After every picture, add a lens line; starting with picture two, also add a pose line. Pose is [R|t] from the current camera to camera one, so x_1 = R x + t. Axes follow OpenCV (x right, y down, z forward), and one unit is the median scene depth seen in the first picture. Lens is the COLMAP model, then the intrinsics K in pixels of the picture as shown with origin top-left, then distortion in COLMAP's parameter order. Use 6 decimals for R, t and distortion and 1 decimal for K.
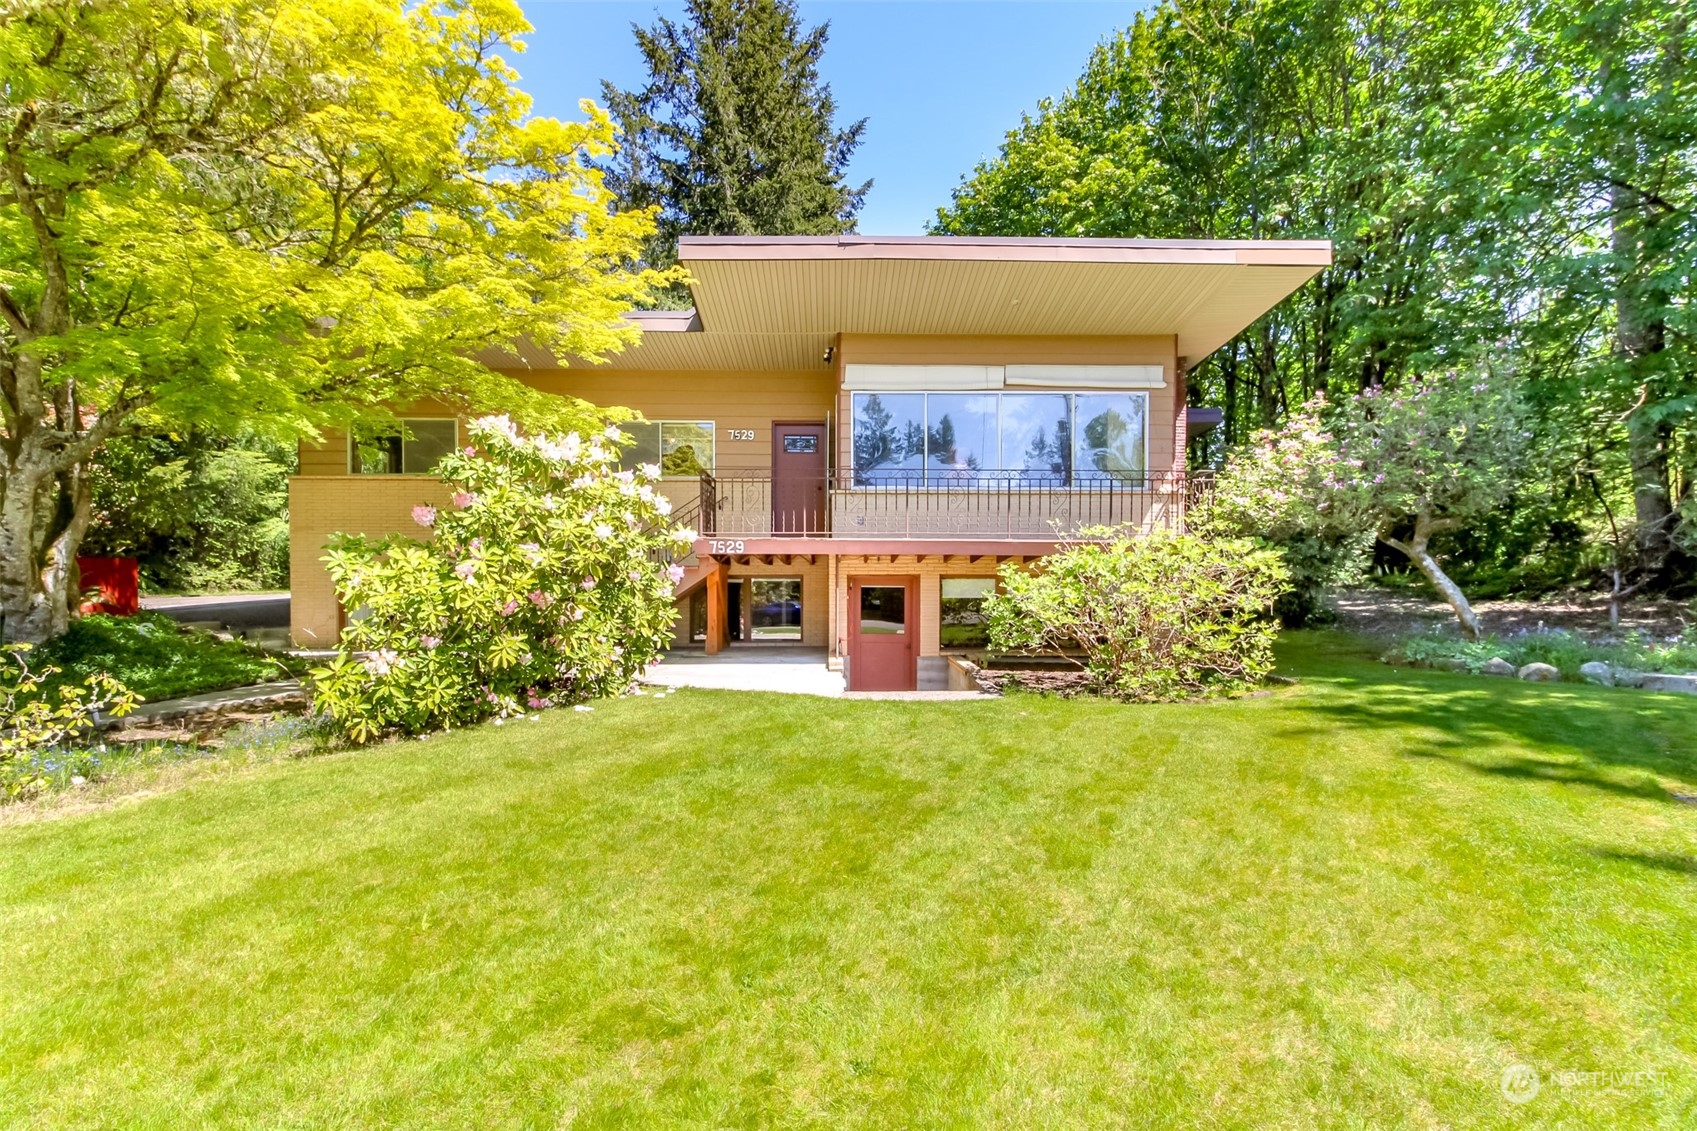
lens RADIAL K [[854.2, 0, 804.3], [0, 854.2, 593.2], [0, 0, 1]] dist [0.024971, 0.000229]
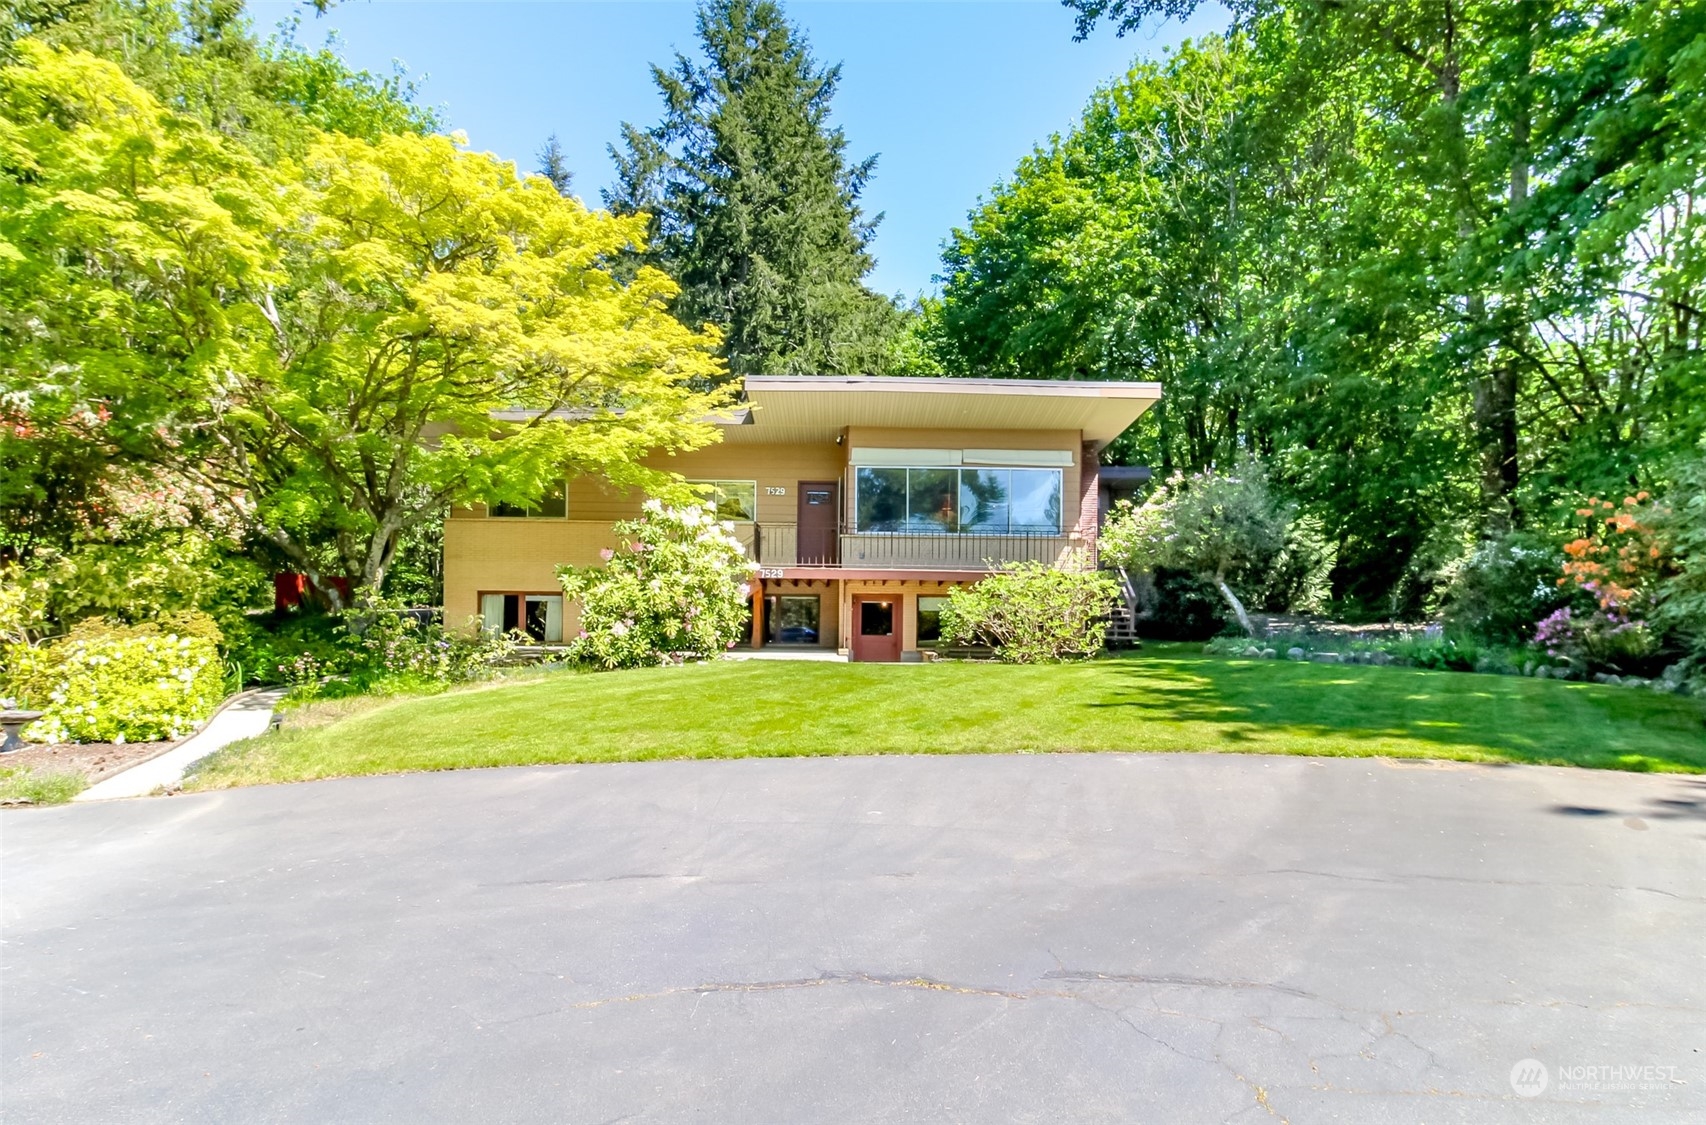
lens RADIAL K [[905.4, 0, 853.0], [0, 905.4, 562.5], [0, 0, 1]] dist [0.000116, -0.000043]
pose [[0.998951, 0.009673, 0.044769, -0.015778], [-0.006687, 0.997773, -0.066370, 0.026045], [-0.045311, 0.066001, 0.996790, -0.496661]]
